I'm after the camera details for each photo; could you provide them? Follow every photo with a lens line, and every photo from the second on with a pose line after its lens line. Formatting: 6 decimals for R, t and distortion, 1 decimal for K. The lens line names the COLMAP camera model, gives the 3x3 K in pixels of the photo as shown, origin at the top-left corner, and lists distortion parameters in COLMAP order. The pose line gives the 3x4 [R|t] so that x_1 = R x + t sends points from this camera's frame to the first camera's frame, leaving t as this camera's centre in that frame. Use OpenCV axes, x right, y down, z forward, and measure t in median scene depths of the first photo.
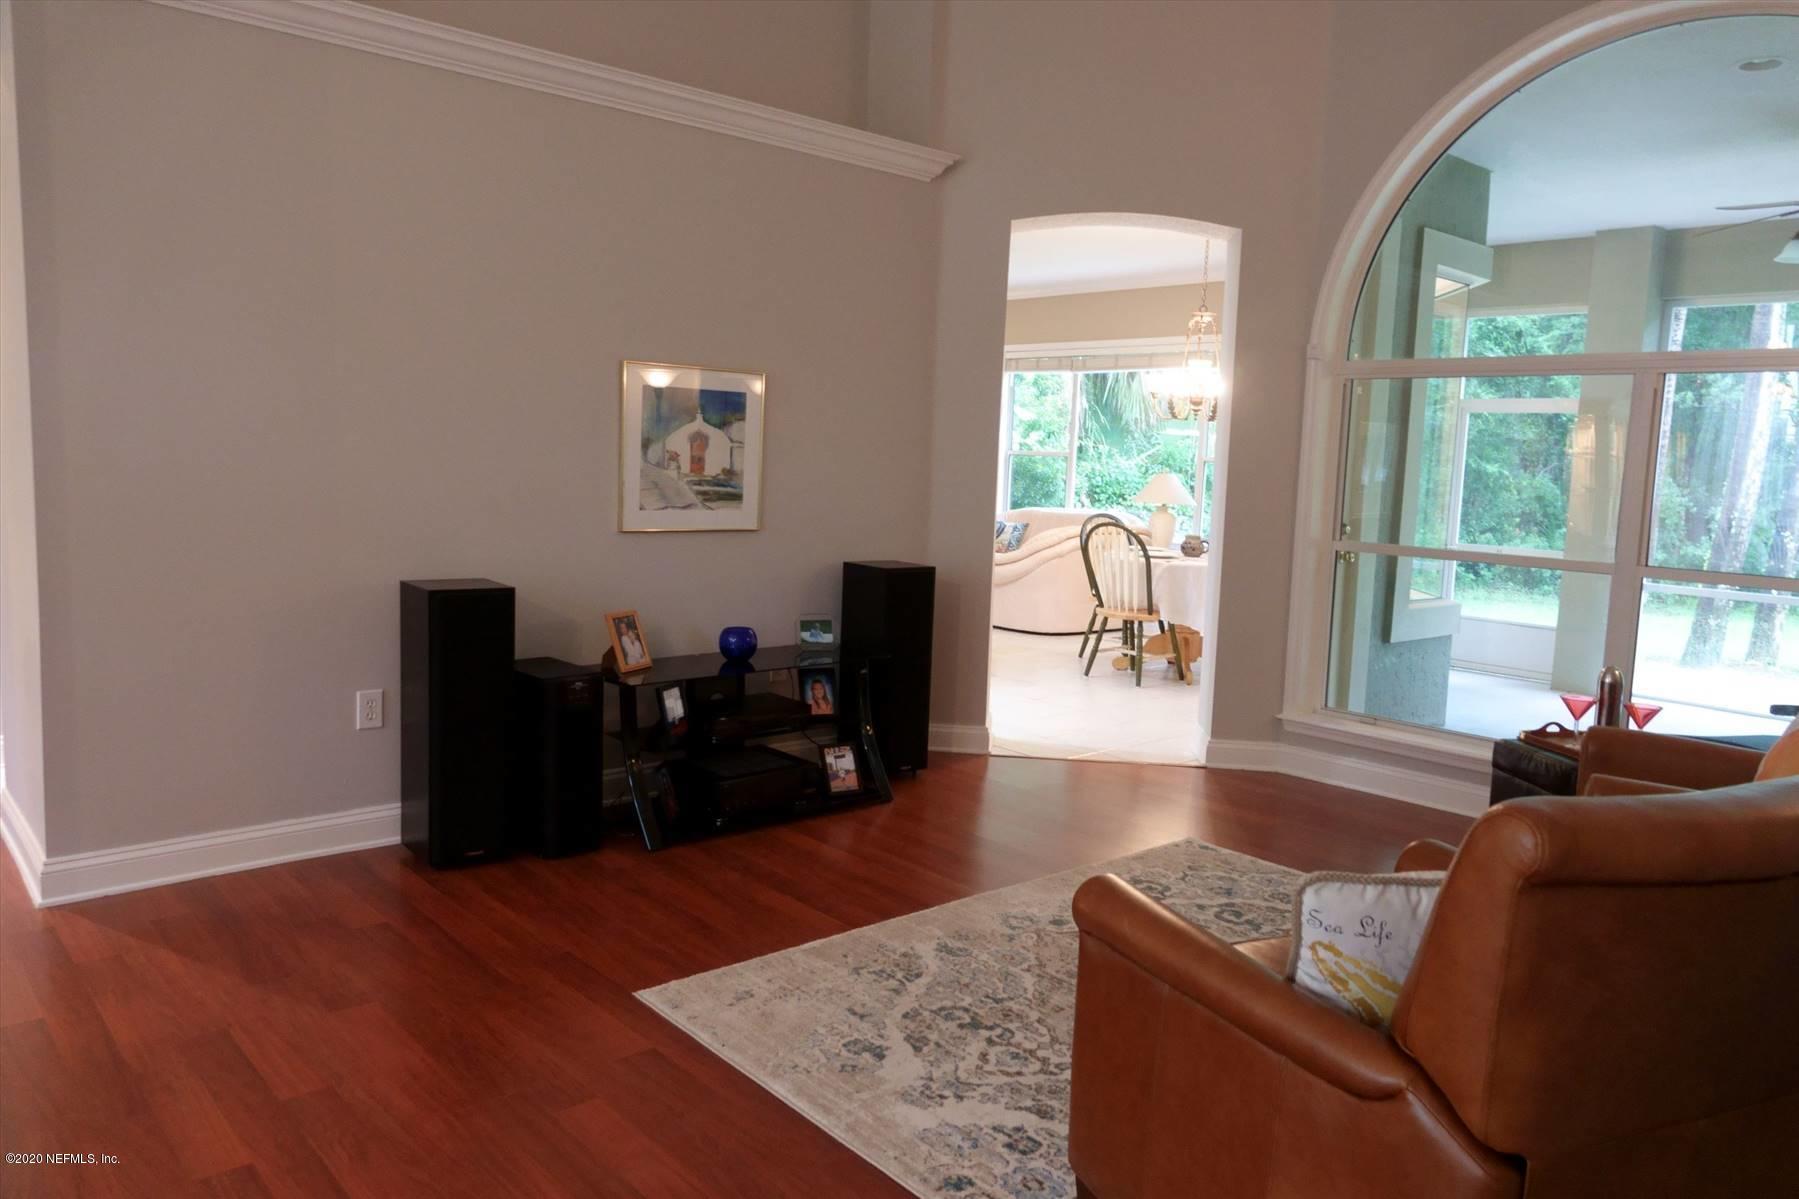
lens RADIAL K [[1259.2, 0, 907.3], [0, 1259.2, 591.4], [0, 0, 1]] dist [0.008908, -0.005122]
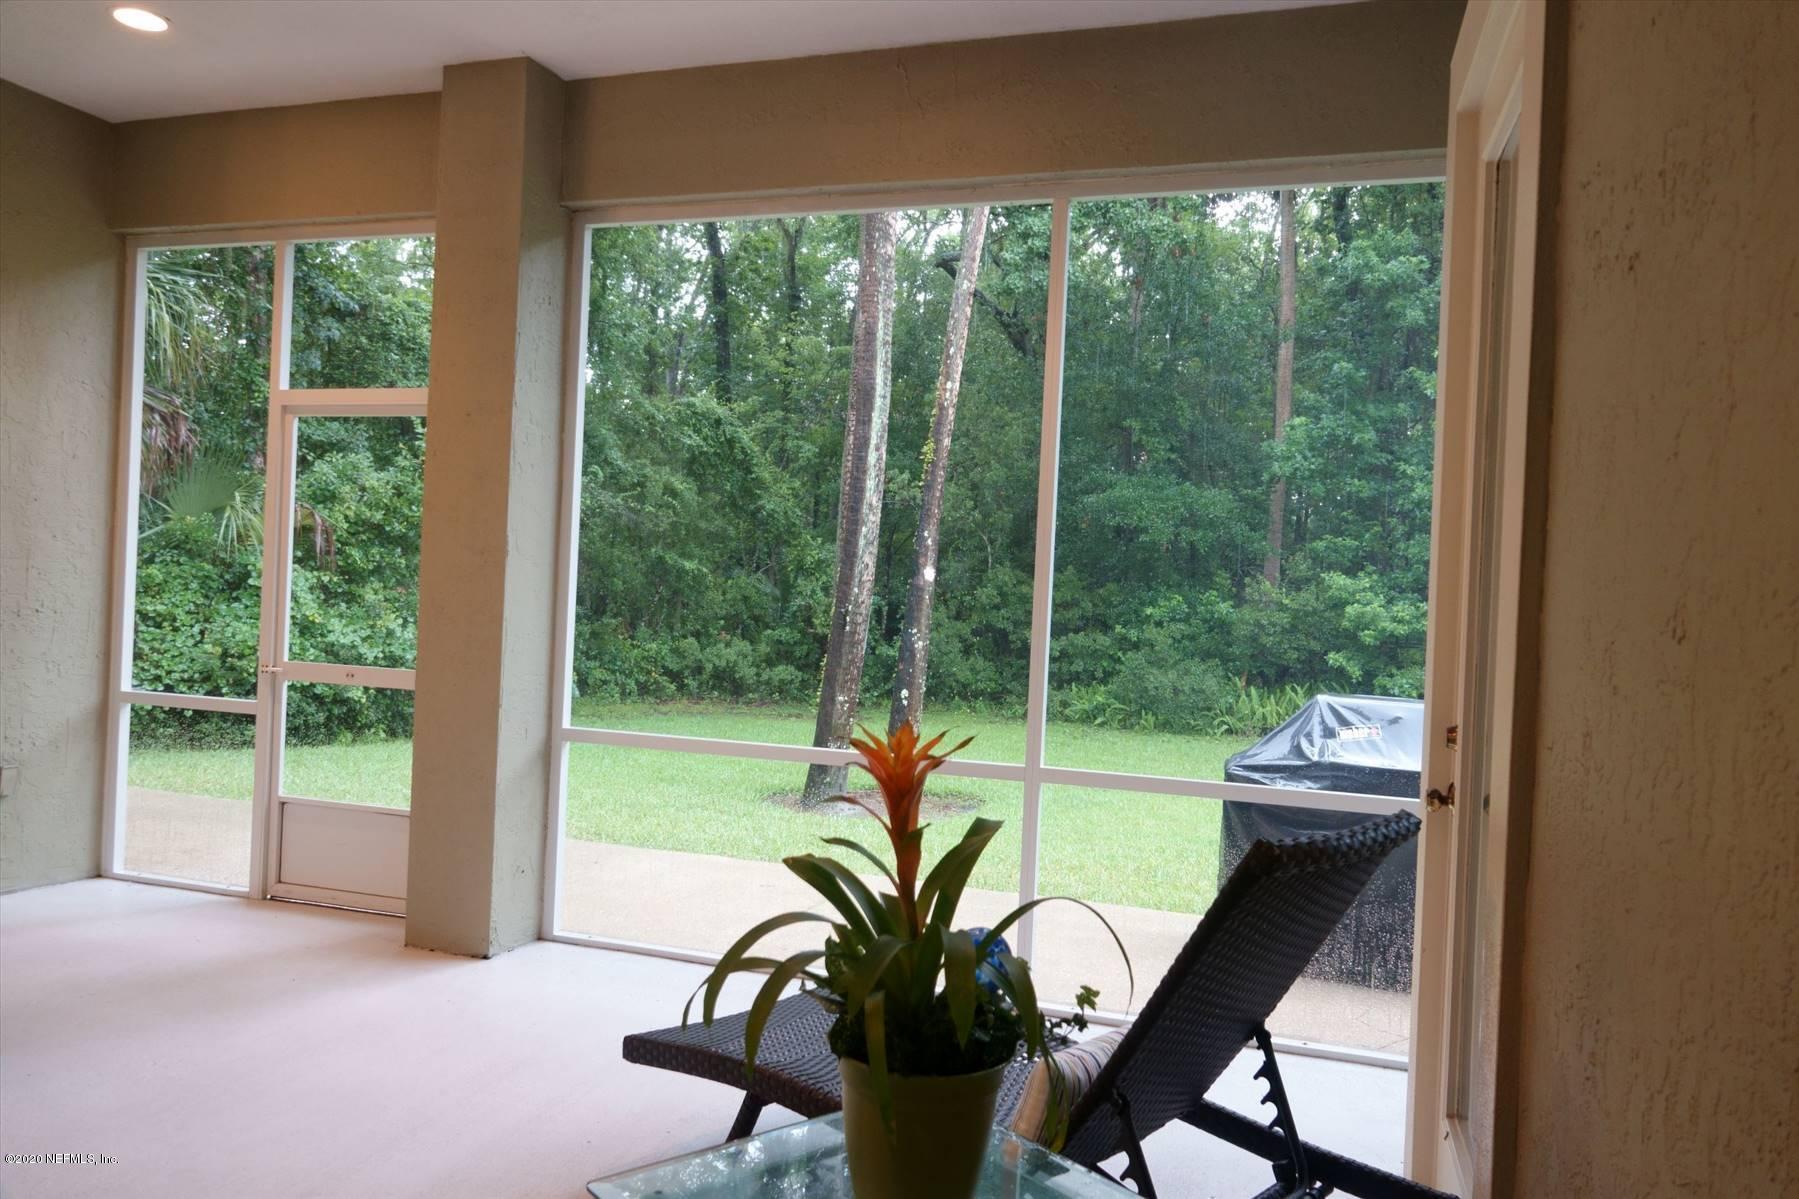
lens RADIAL K [[1259.2, 0, 894.9], [0, 1259.2, 600.4], [0, 0, 1]] dist [0.008908, -0.005122]
pose [[0.870615, -0.004295, 0.491947, 0.300359], [0.043592, 0.996702, -0.068444, -0.010049], [-0.490031, 0.081034, 0.867931, 0.307070]]
